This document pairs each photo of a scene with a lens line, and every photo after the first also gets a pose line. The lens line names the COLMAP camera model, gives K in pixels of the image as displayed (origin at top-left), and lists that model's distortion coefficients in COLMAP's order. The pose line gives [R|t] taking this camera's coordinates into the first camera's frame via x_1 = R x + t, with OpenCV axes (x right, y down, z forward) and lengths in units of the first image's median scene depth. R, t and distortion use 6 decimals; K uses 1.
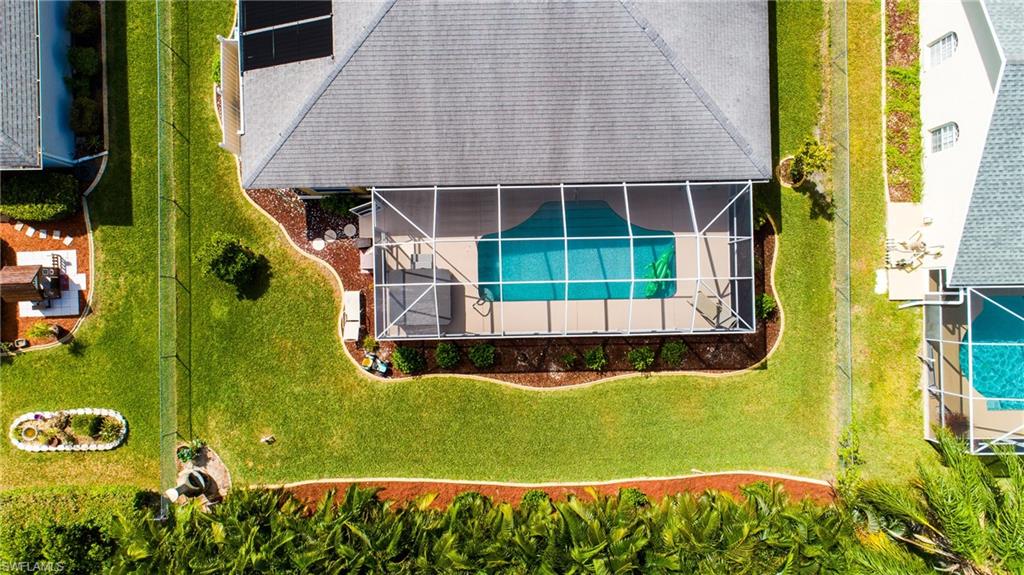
lens RADIAL K [[693.4, 0, 513.5], [0, 693.4, 283.9], [0, 0, 1]] dist [0.021151, 0.002905]
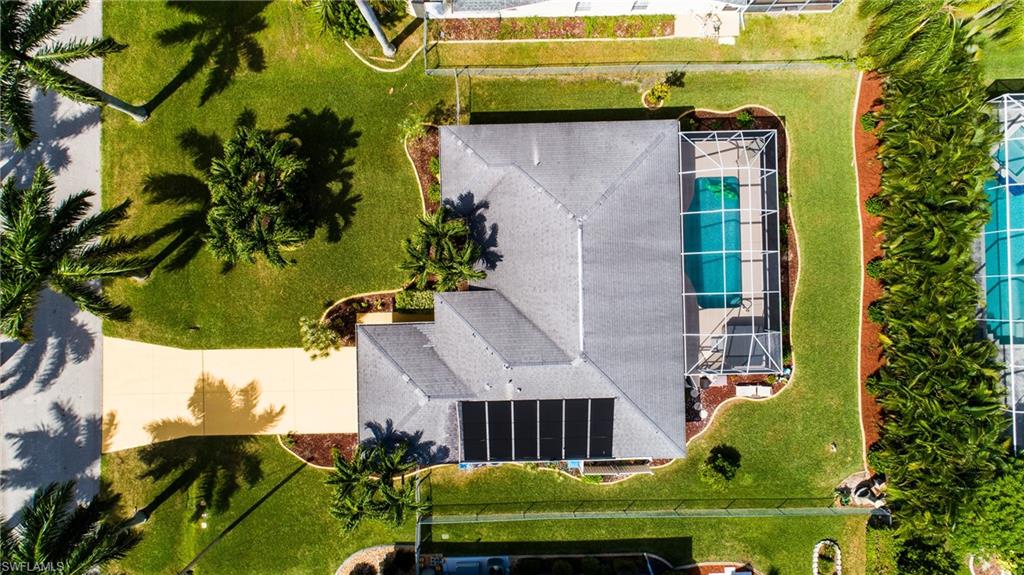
lens RADIAL K [[693.4, 0, 513.5], [0, 693.4, 283.9], [0, 0, 1]] dist [0.021151, 0.002905]
pose [[-0.002598, -0.999997, 0.000439, 0.002099], [0.999903, -0.002592, 0.013686, -0.489492], [-0.013685, 0.000475, 0.999906, -0.502062]]
